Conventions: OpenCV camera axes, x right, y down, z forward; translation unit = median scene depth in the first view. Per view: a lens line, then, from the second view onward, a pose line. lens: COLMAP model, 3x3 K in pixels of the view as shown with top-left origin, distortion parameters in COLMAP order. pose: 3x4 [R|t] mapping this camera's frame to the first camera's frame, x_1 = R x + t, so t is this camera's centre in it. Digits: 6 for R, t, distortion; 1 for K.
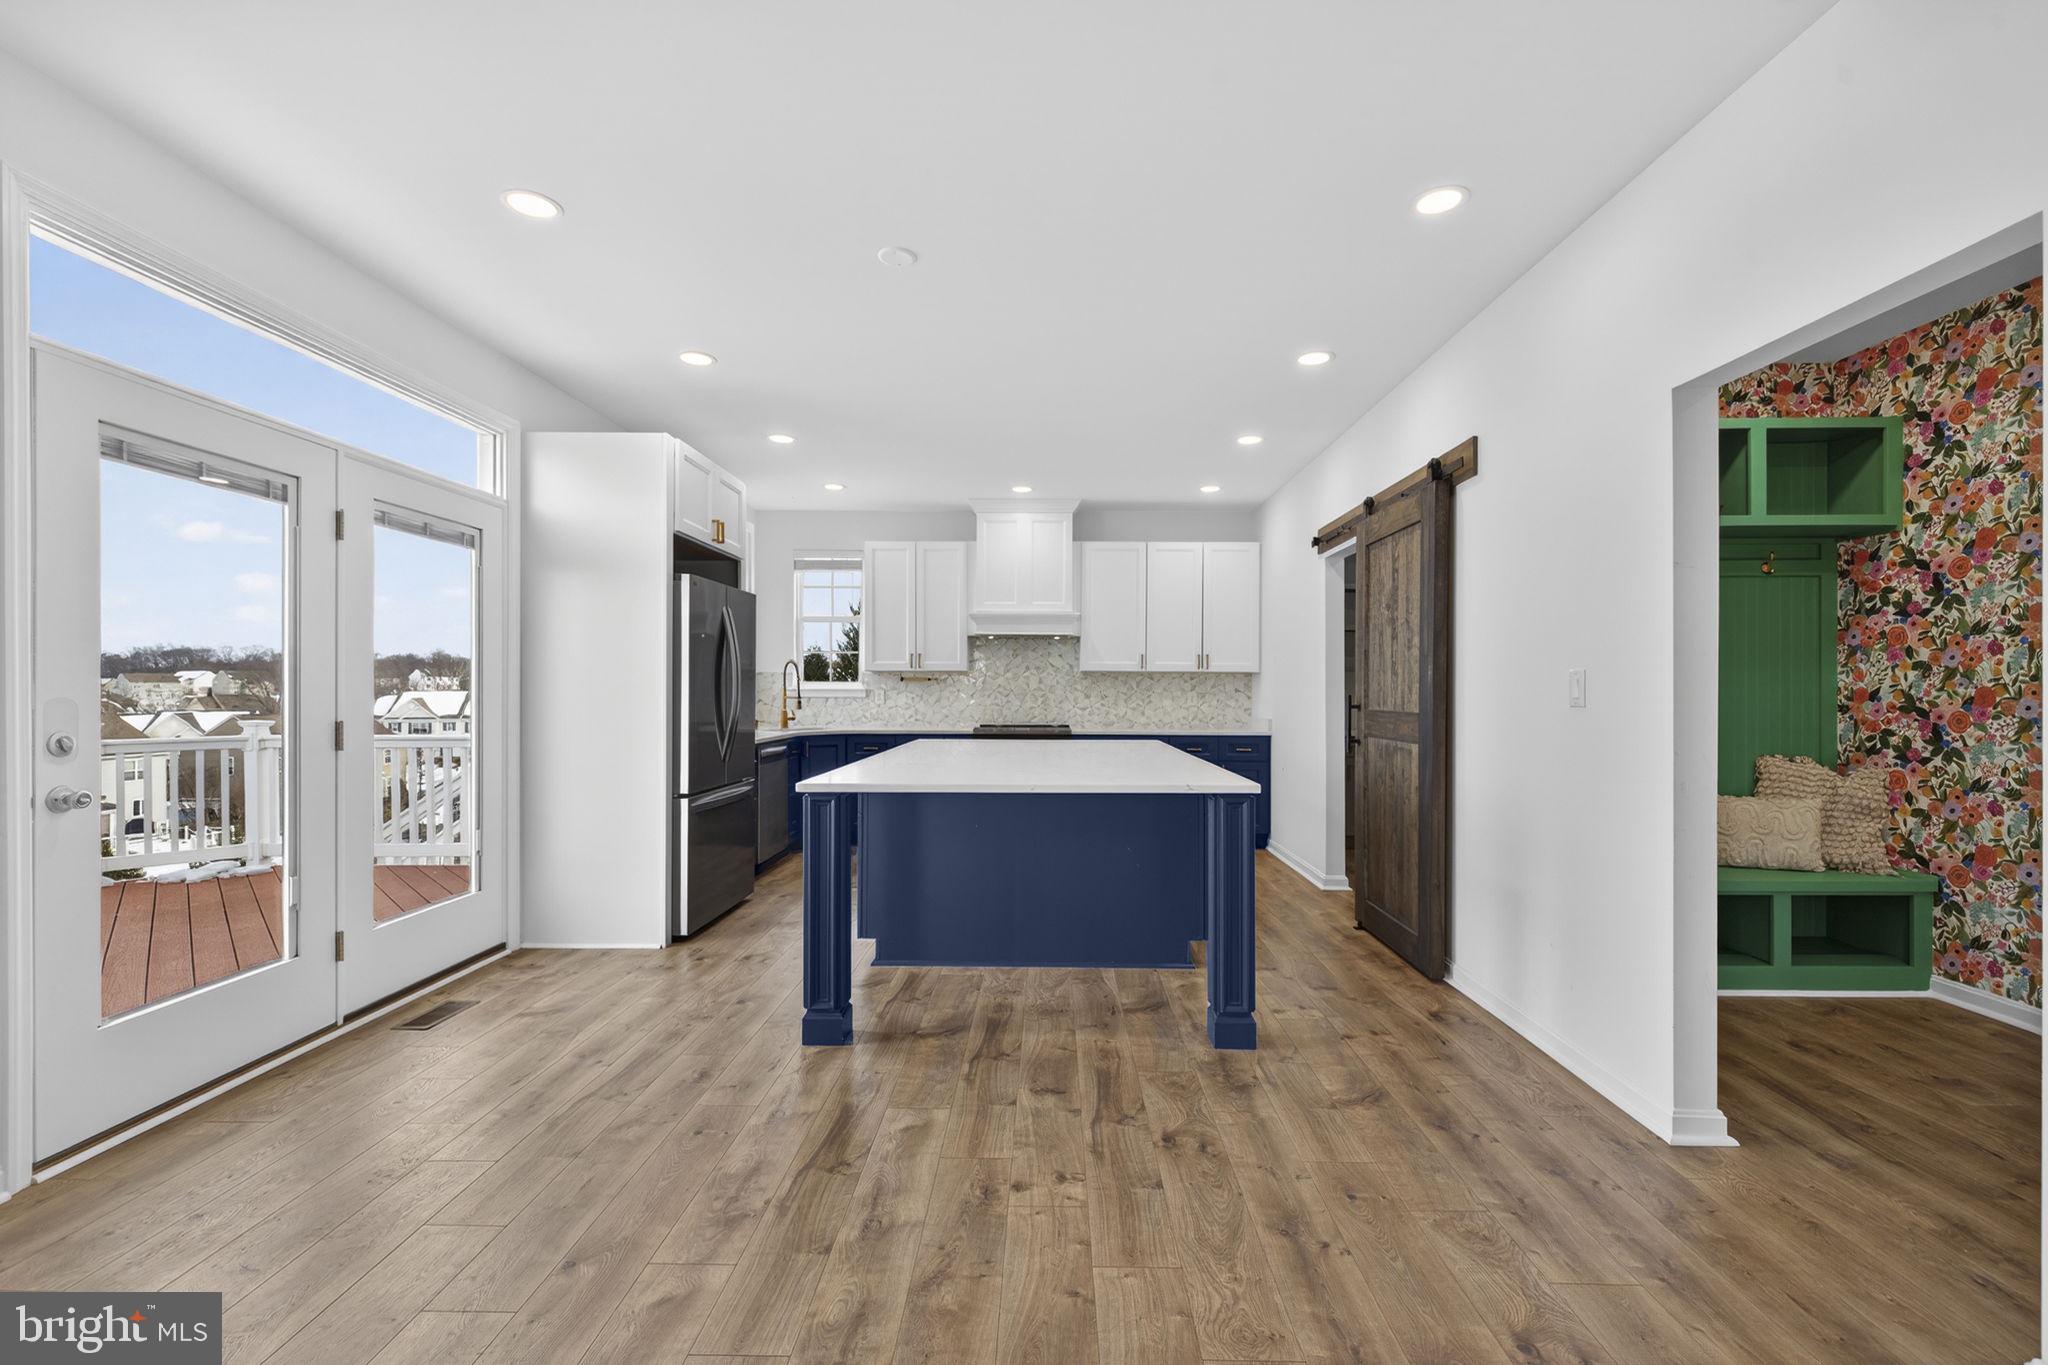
lens RADIAL K [[866.1, 0, 1024.2], [0, 866.1, 691.1], [0, 0, 1]] dist [0.007461, -0.002796]
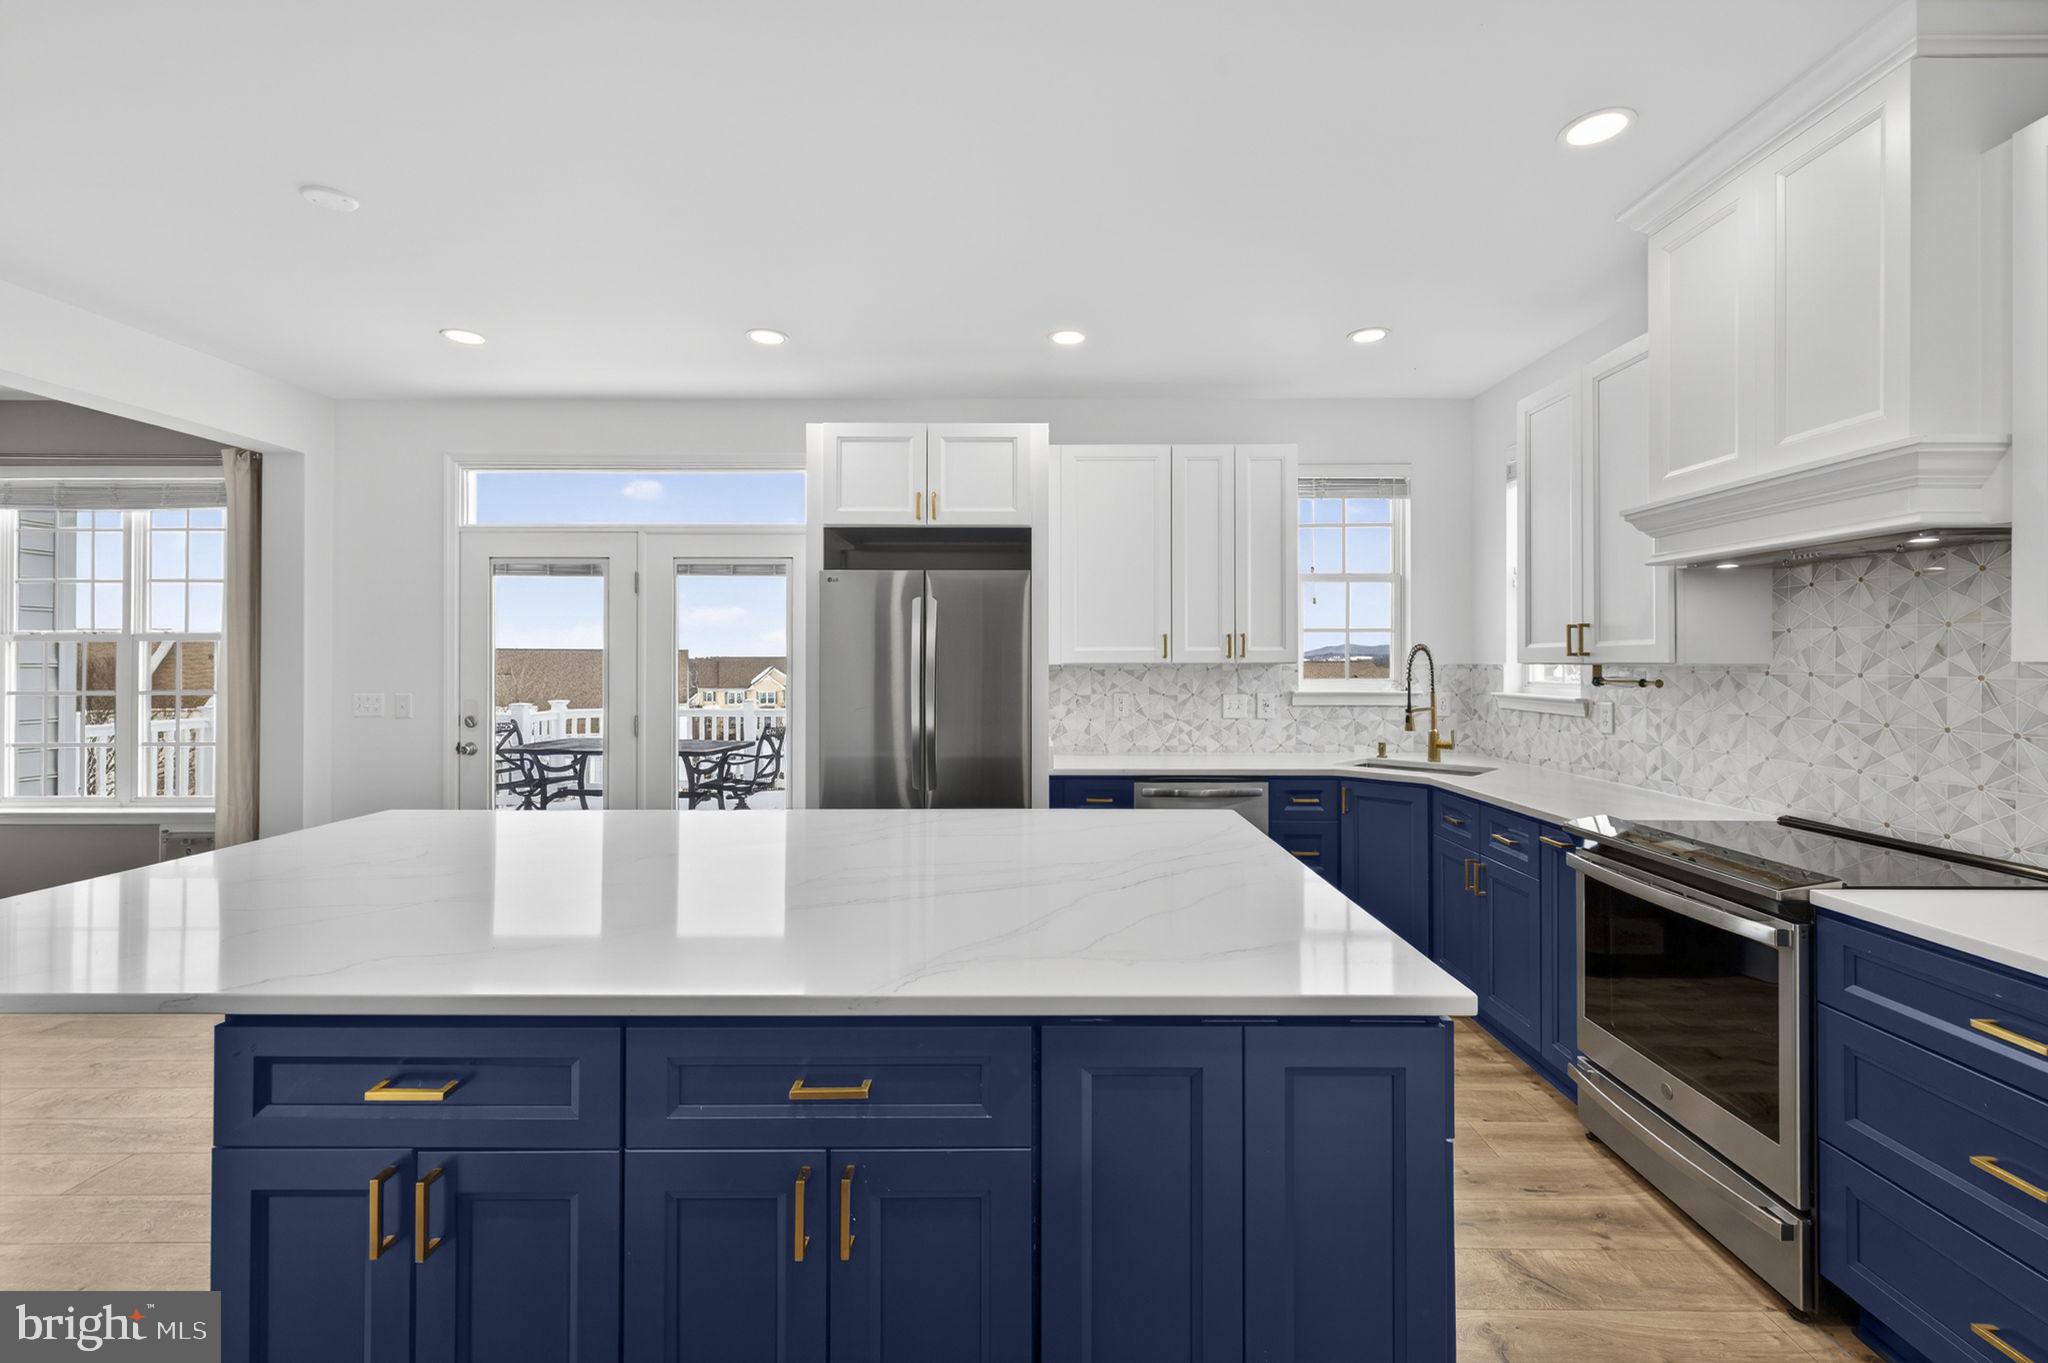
lens RADIAL K [[838.9, 0, 1037.3], [0, 838.9, 675.8], [0, 0, 1]] dist [0.004471, -0.000219]
pose [[0.036043, 0.011870, -0.999280, 0.556017], [-0.001258, 0.999929, 0.011833, -0.042368], [0.999349, 0.000830, 0.036056, 1.364314]]
